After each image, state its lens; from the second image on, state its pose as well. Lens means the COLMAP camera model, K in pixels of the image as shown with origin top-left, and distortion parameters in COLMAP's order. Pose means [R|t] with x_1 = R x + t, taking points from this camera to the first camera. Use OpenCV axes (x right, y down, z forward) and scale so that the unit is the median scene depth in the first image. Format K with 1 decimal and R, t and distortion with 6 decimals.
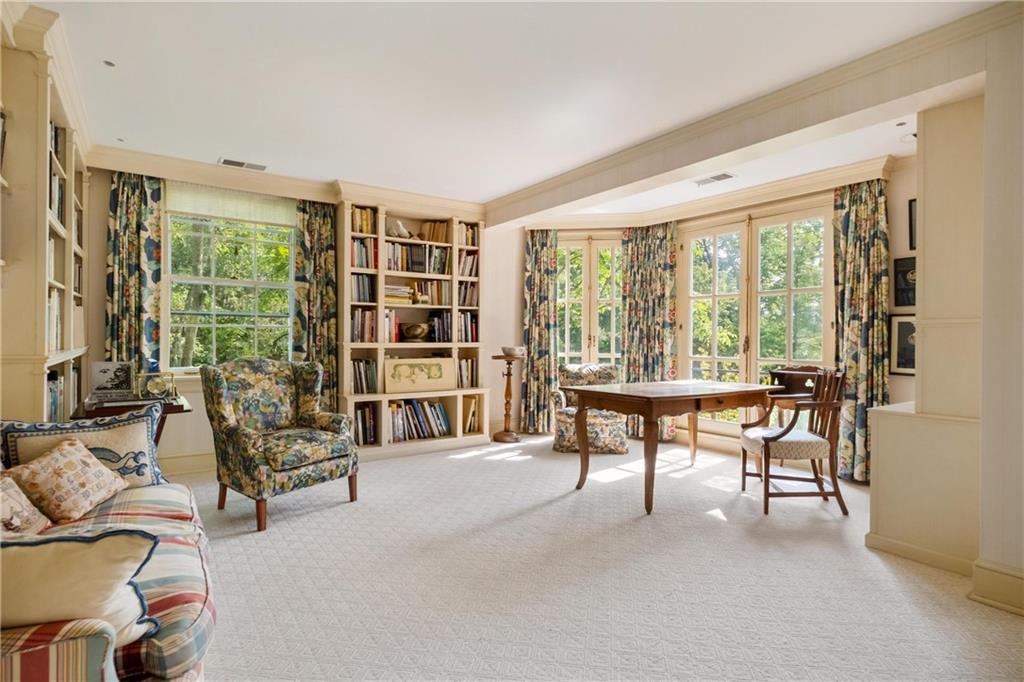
lens RADIAL K [[514.3, 0, 512.7], [0, 514.3, 340.7], [0, 0, 1]] dist [0.001715, 0.001181]
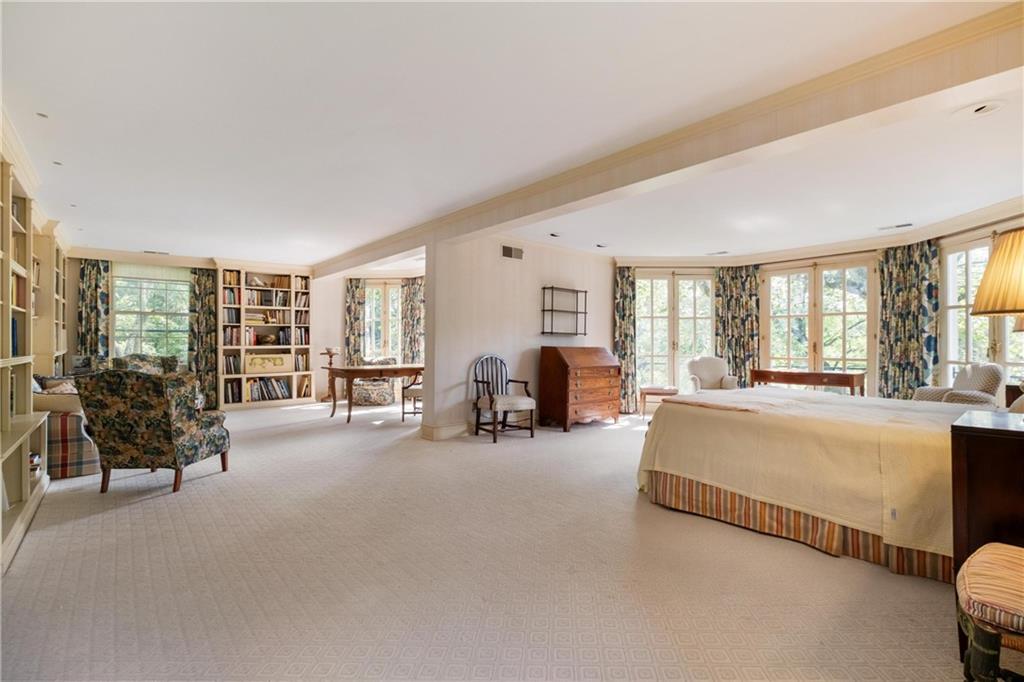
lens RADIAL K [[456.6, 0, 511.3], [0, 456.6, 341.4], [0, 0, 1]] dist [-0.001283, -0.001139]
pose [[0.995276, -0.008169, 0.096737, 0.521881], [0.008598, 0.999955, -0.004020, 0.002739], [-0.096700, 0.004833, 0.995302, -0.676481]]
